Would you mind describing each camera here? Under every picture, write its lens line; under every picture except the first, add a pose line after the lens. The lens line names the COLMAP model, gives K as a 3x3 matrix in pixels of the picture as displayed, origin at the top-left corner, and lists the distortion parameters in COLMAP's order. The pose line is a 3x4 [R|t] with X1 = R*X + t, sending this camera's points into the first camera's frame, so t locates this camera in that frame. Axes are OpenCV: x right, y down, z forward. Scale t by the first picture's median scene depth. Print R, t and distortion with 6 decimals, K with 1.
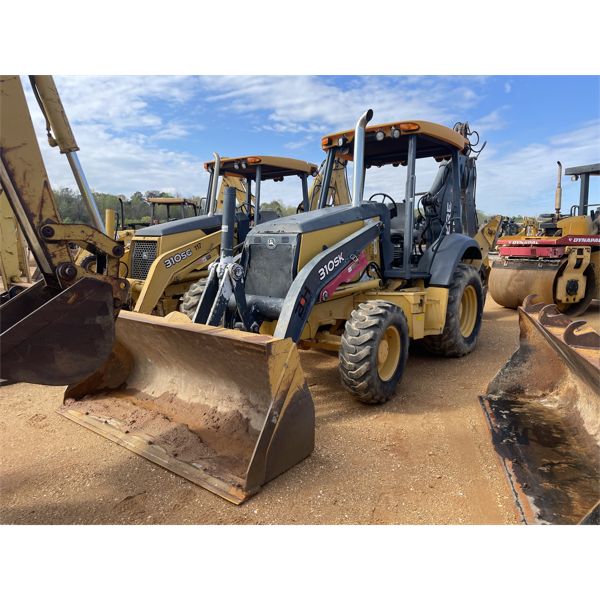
lens RADIAL K [[455.3, 0, 298.5], [0, 455.3, 298.4], [0, 0, 1]] dist [0.028837, -0.005541]
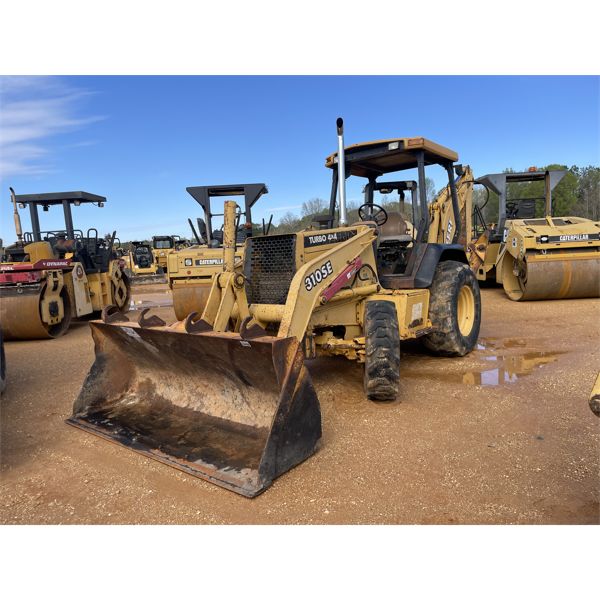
lens RADIAL K [[455.3, 0, 298.5], [0, 455.3, 298.4], [0, 0, 1]] dist [0.028837, -0.005541]
pose [[0.408186, -0.113249, 0.905847, -0.121009], [0.173278, 0.983848, 0.044920, 0.001894], [-0.896303, 0.138627, 0.421216, 0.060447]]
